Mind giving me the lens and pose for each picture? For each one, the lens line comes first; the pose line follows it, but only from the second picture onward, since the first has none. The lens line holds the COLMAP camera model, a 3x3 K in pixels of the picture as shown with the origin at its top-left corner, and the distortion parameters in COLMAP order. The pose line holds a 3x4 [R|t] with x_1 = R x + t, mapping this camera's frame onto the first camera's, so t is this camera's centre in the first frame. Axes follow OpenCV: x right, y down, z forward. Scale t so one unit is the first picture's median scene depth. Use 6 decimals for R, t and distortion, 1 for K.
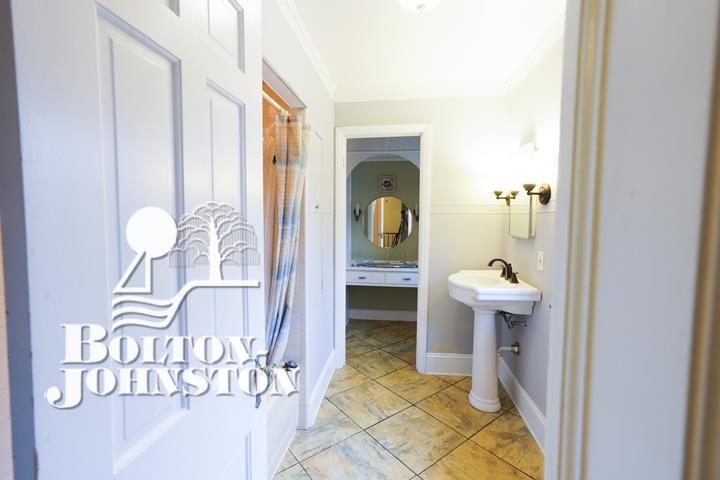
lens RADIAL K [[322.4, 0, 360.0], [0, 322.4, 240.0], [0, 0, 1]] dist [-0.002136, 0.005158]
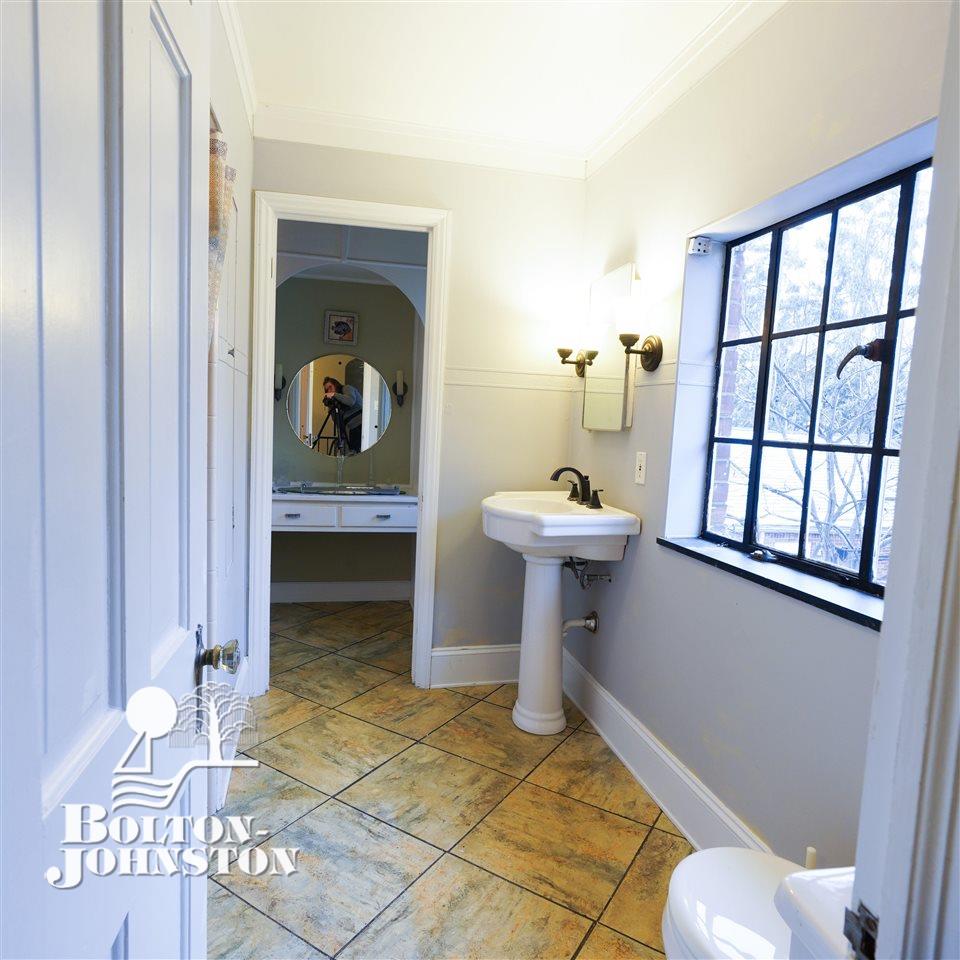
lens RADIAL K [[638.2, 0, 480.0], [0, 638.2, 480.0], [0, 0, 1]] dist [-0.007862, 0.000907]
pose [[0.941112, 0.002797, 0.338084, -0.095206], [-0.016410, 0.999165, 0.037412, 0.039982], [-0.337697, -0.040757, 0.940372, -0.005650]]
